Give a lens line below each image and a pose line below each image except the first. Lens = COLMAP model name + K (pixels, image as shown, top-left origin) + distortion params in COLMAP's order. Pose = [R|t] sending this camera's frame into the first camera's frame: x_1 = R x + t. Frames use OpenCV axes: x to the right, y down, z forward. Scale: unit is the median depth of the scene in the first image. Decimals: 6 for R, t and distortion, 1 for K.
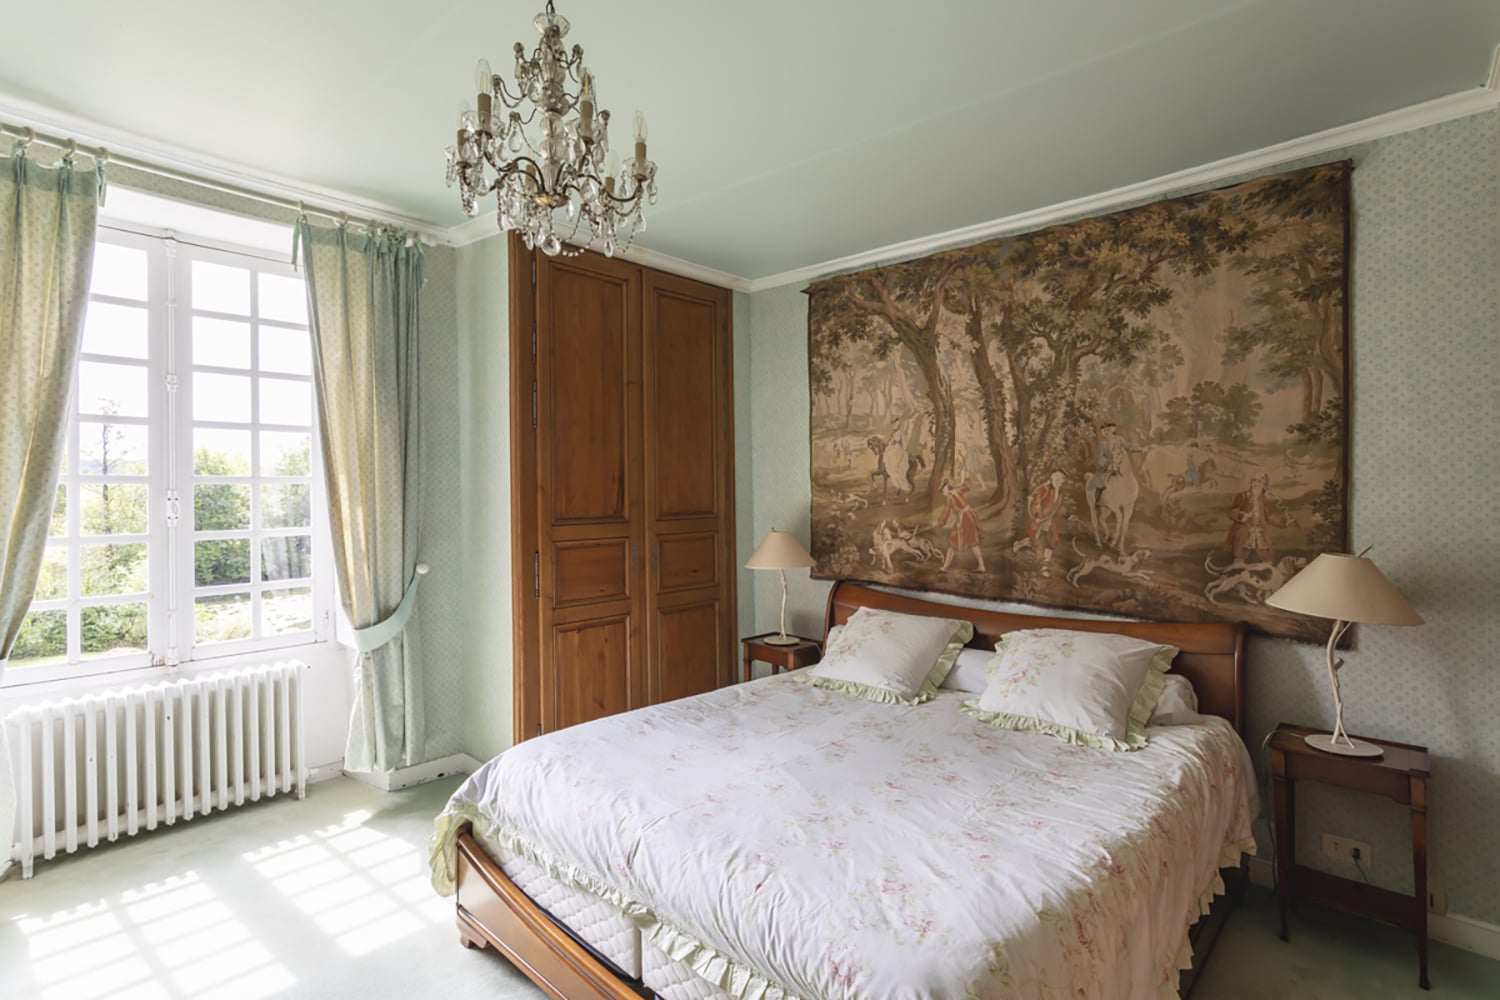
lens RADIAL K [[683.1, 0, 750.0], [0, 683.1, 500.0], [0, 0, 1]] dist [-0.002744, -0.000078]
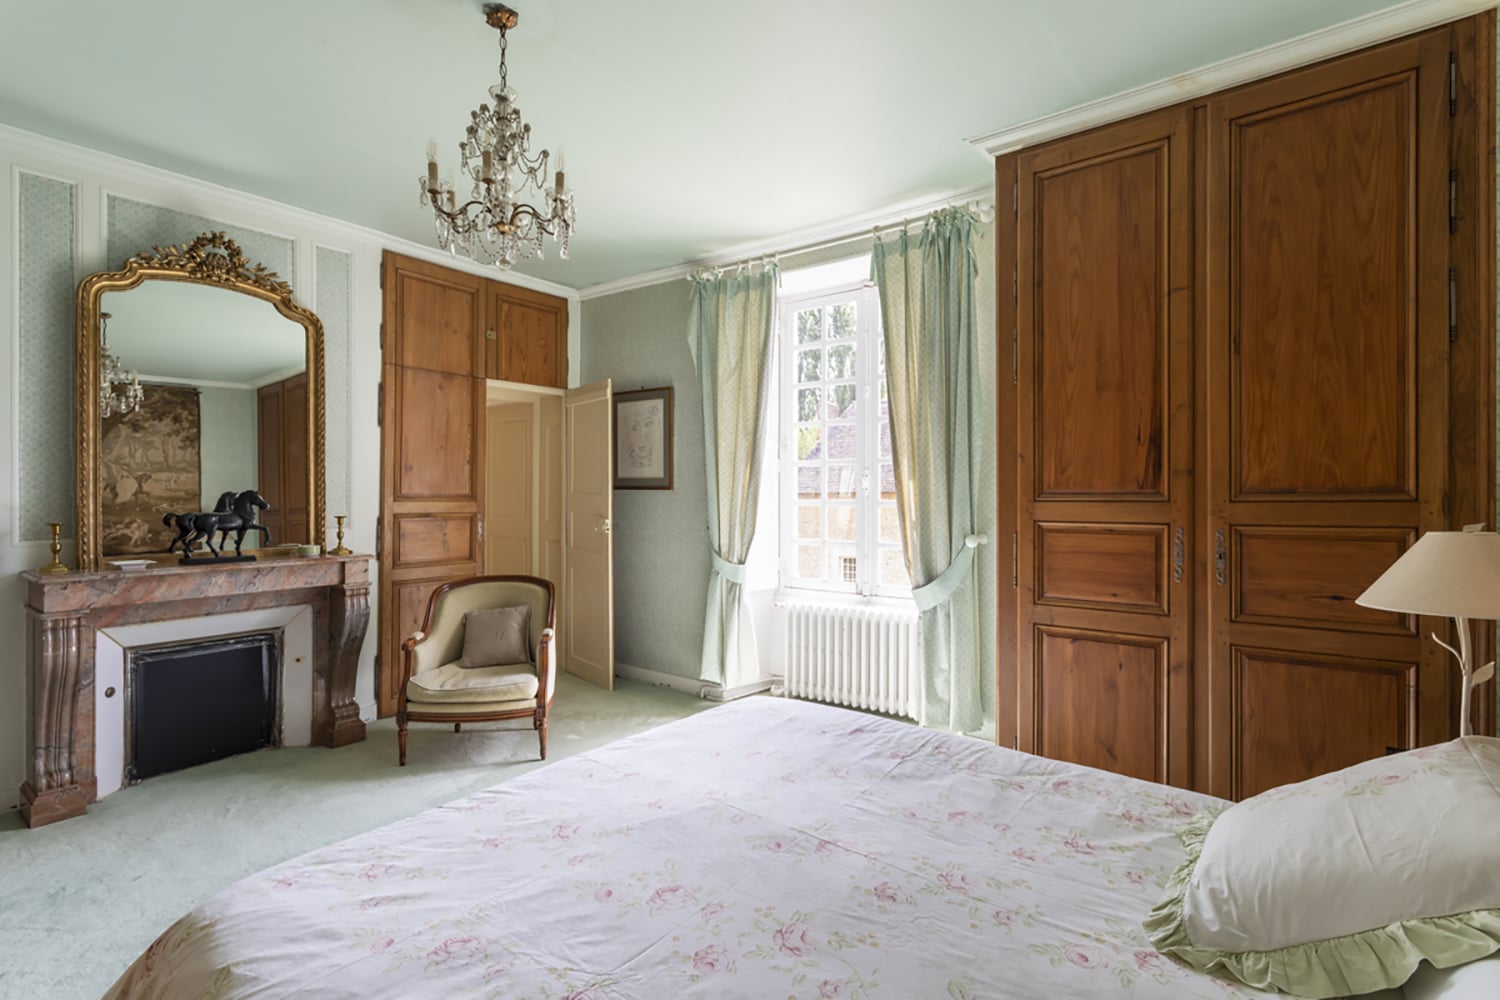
lens RADIAL K [[683.1, 0, 750.0], [0, 683.1, 500.0], [0, 0, 1]] dist [-0.002744, -0.000078]
pose [[0.130844, 0.017908, -0.991241, 0.629373], [-0.008221, 0.999822, 0.016978, 0.034529], [0.991369, 0.005927, 0.130968, 0.746917]]
